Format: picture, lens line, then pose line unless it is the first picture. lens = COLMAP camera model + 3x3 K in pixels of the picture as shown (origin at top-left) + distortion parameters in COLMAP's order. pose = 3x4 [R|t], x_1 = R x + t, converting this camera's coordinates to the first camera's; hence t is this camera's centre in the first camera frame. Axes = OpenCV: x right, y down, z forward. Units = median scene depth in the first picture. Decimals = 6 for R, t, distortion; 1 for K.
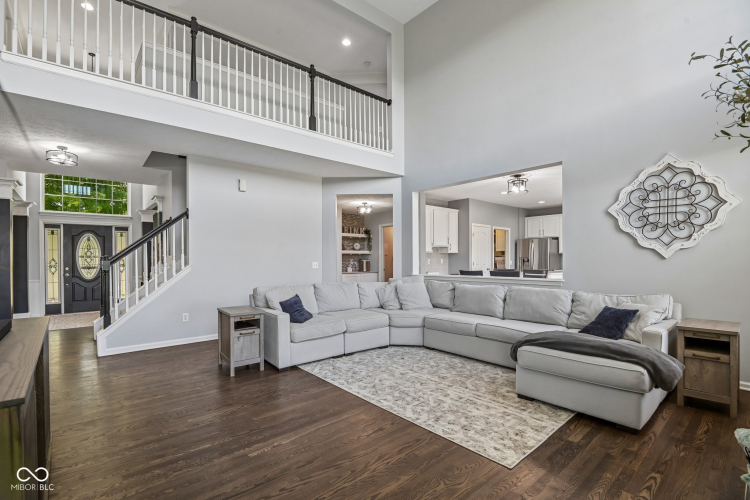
lens RADIAL K [[345.2, 0, 375.0], [0, 345.2, 257.2], [0, 0, 1]] dist [-0.001383, -0.000005]
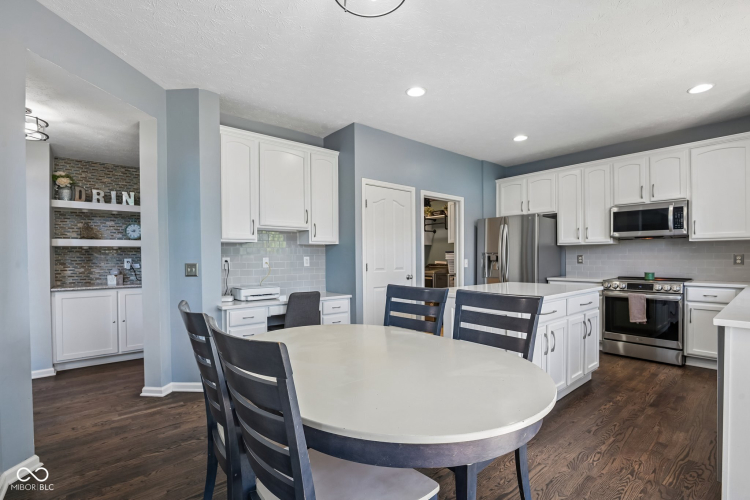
lens RADIAL K [[345.2, 0, 375.0], [0, 345.2, 257.2], [0, 0, 1]] dist [-0.001383, -0.000005]
pose [[0.999761, -0.004829, -0.021317, 0.275892], [0.005025, 0.999946, 0.009136, 0.001428], [0.021272, -0.009241, 0.999731, 0.487078]]
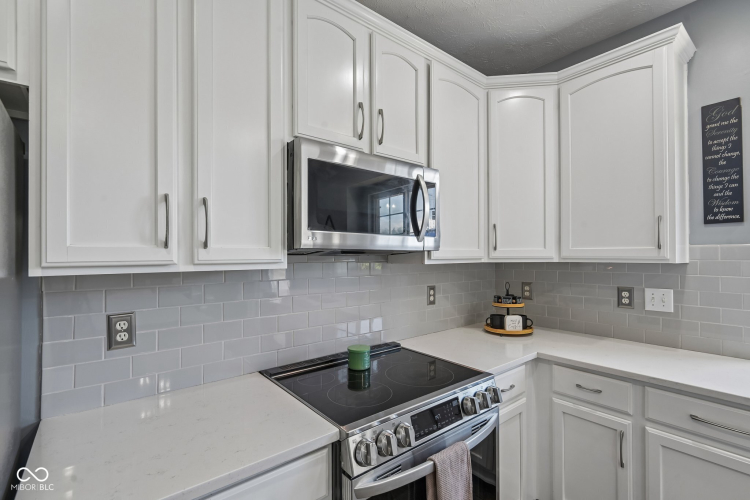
lens RADIAL K [[345.2, 0, 375.0], [0, 345.2, 257.2], [0, 0, 1]] dist [-0.001383, -0.000005]
pose [[0.032749, 0.006896, 0.999440, 0.447435], [0.001583, 0.999975, -0.006951, -0.014077], [-0.999462, 0.001810, 0.032738, 0.903811]]
